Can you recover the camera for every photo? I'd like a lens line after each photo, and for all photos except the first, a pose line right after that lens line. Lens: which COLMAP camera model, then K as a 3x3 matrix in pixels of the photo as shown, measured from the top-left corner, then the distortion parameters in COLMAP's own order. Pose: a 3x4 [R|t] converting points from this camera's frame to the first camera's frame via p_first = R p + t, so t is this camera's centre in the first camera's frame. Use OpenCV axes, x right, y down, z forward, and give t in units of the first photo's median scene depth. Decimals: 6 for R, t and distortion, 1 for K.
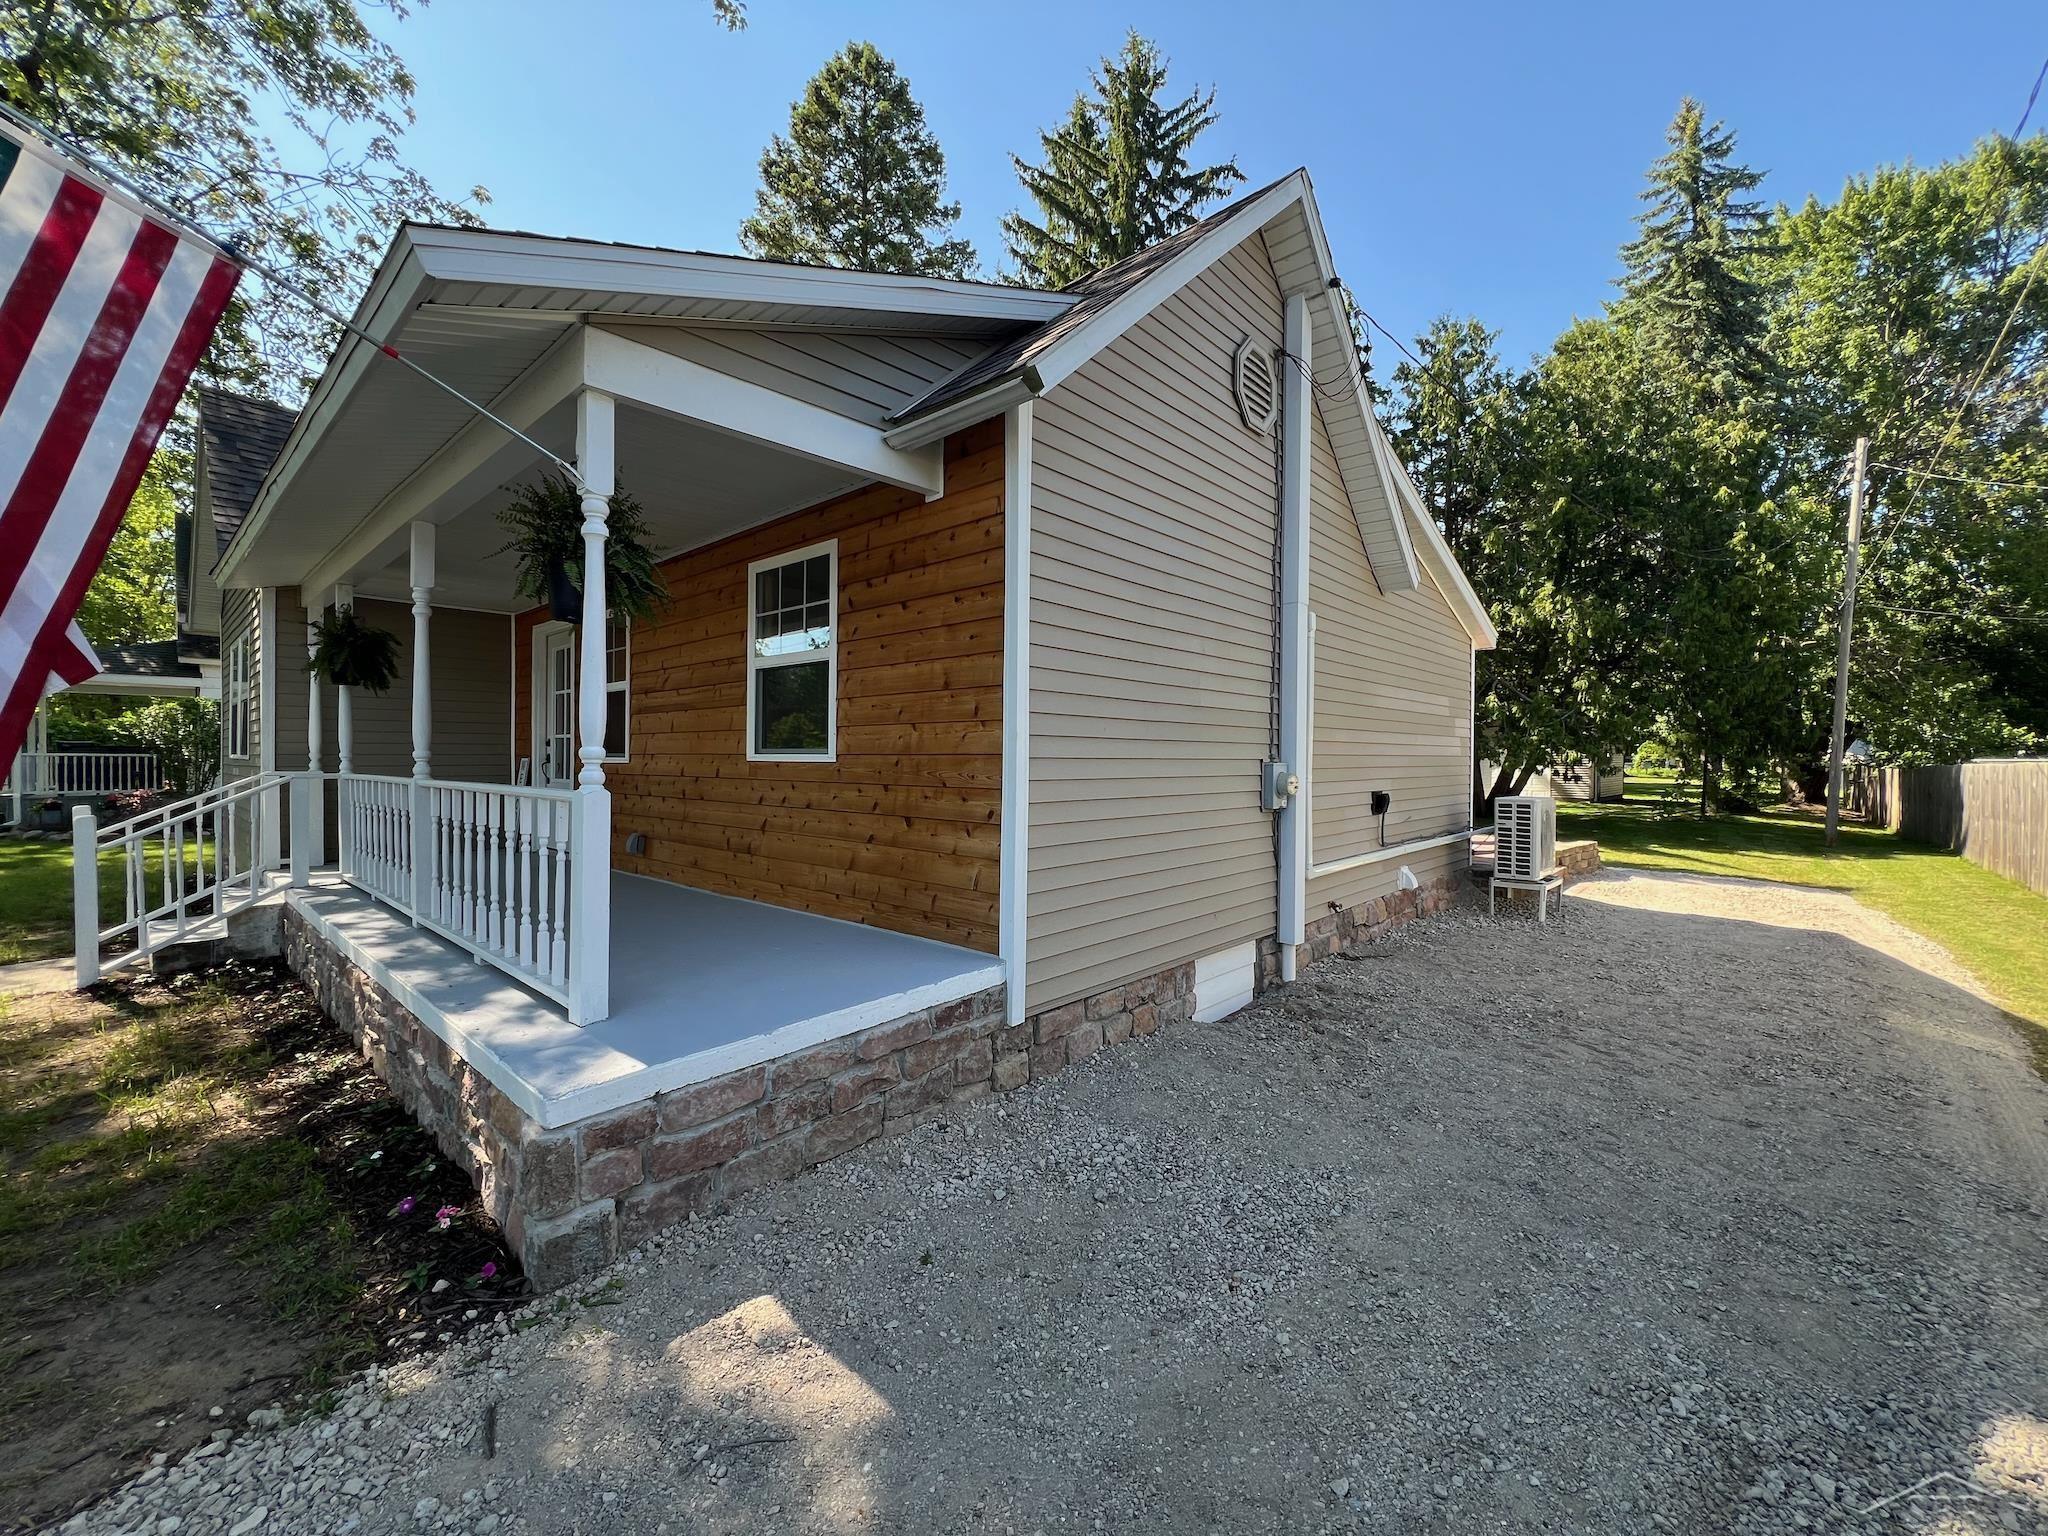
lens RADIAL K [[823.6, 0, 1020.9], [0, 823.6, 770.0], [0, 0, 1]] dist [0.000046, -0.000257]
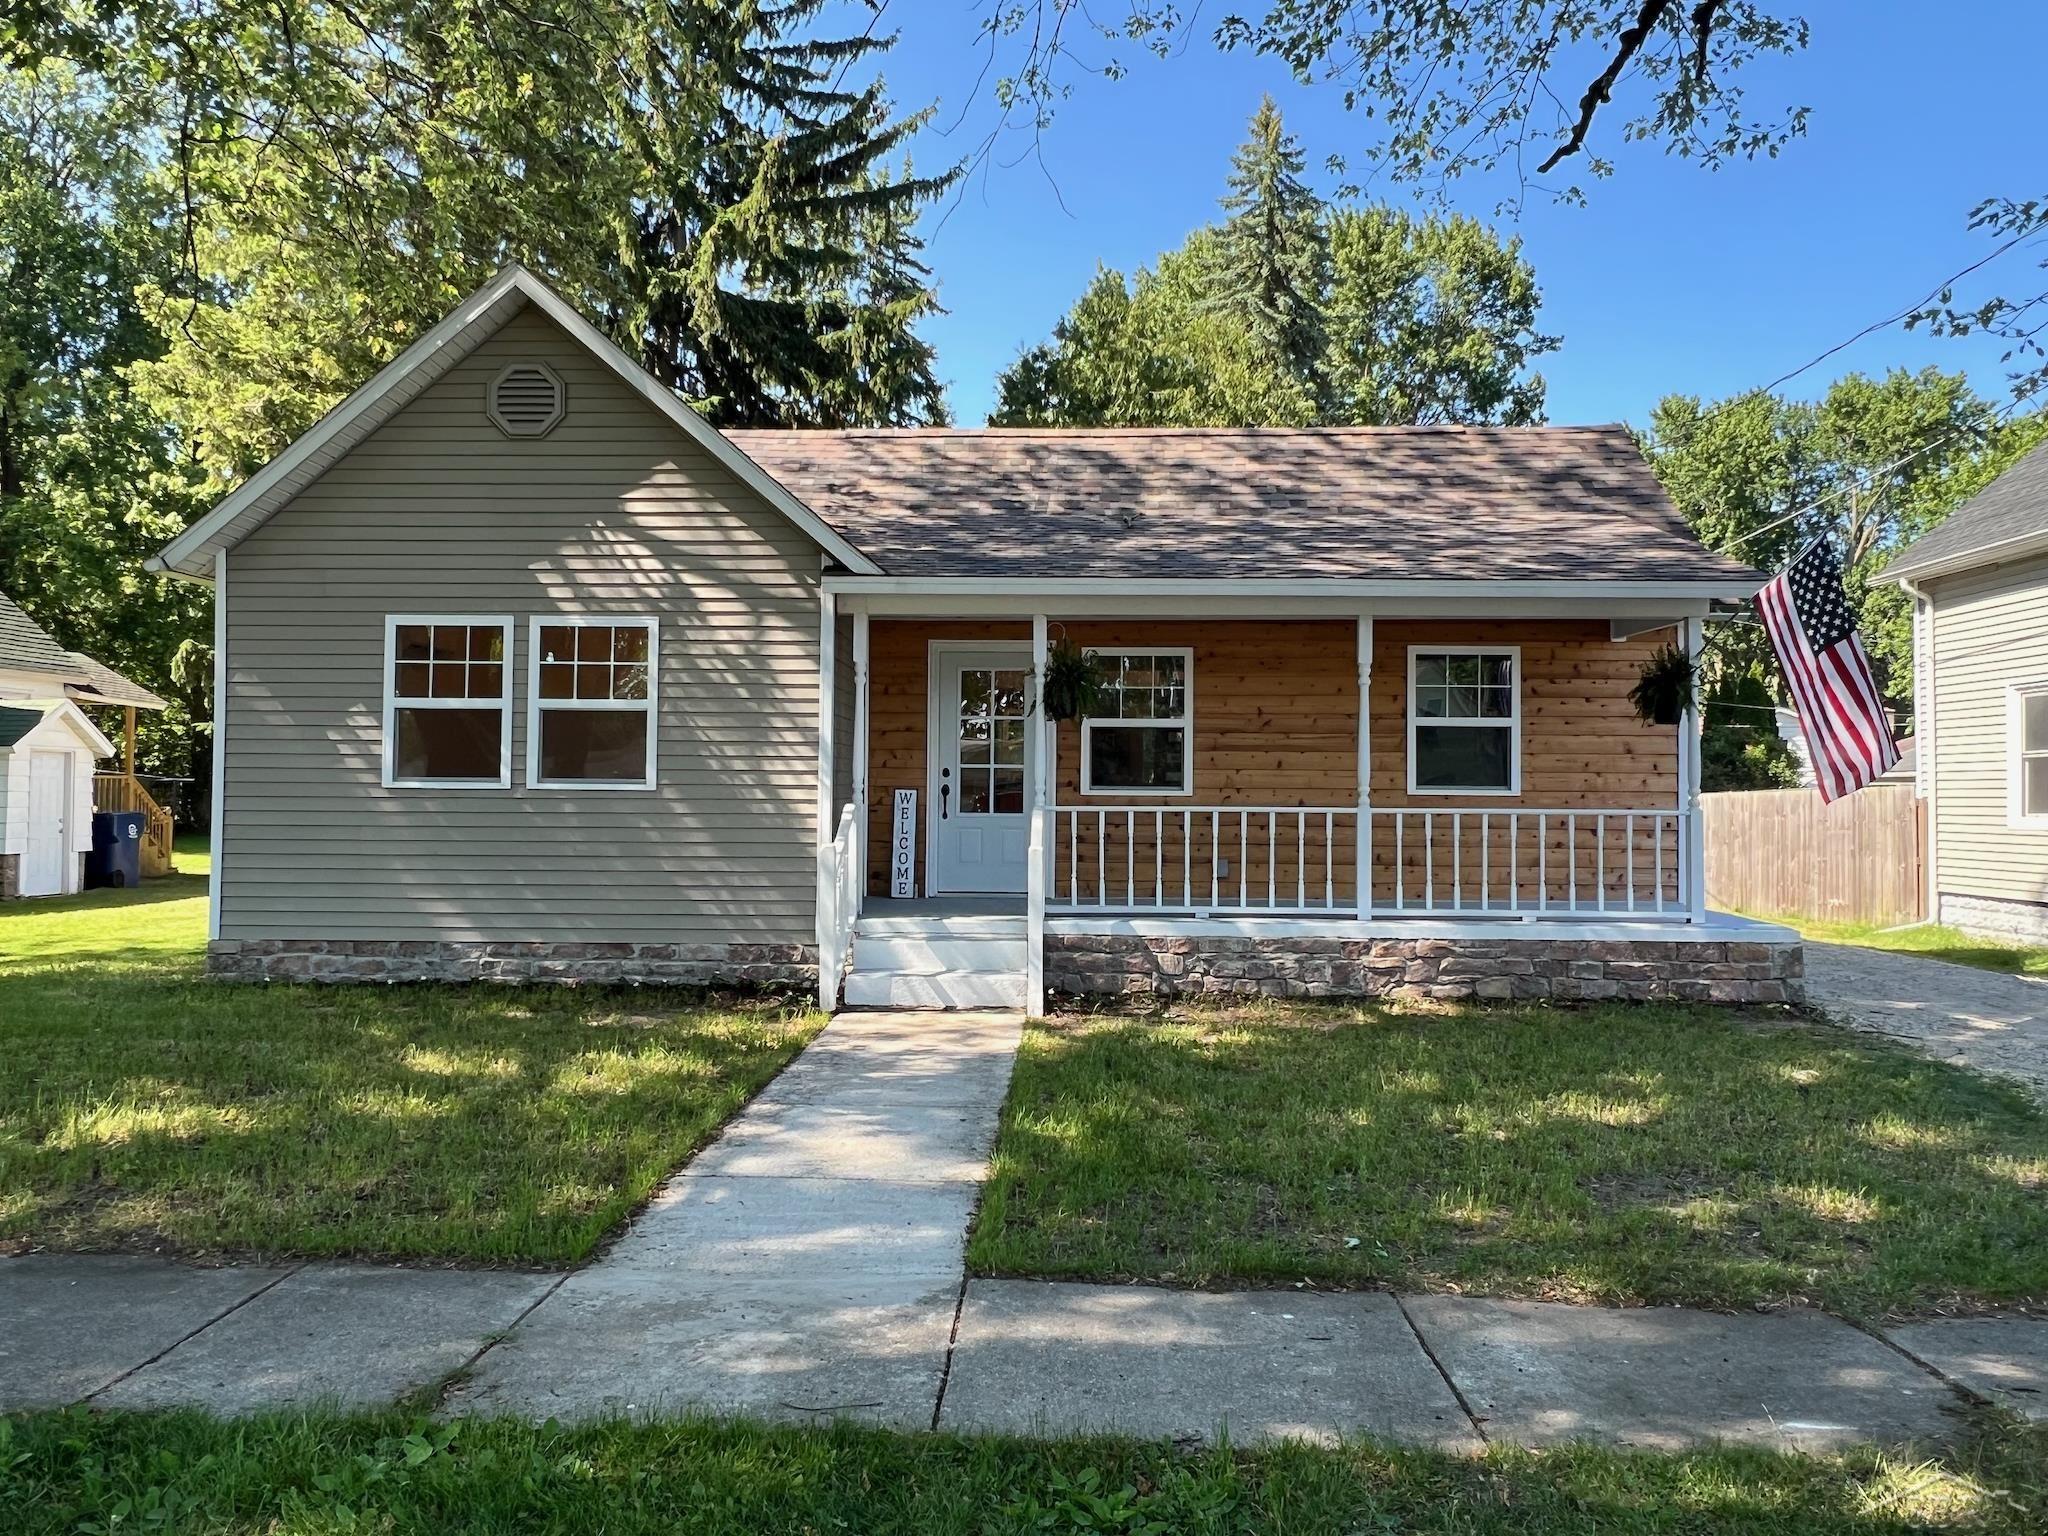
lens RADIAL K [[1448.6, 0, 1026.4], [0, 1448.6, 765.2], [0, 0, 1]] dist [-0.001689, 0.001061]
pose [[0.753226, 0.014300, 0.657607, -3.330015], [0.002729, 0.999687, -0.024864, -0.002417], [-0.657756, 0.020522, 0.752951, -0.493363]]
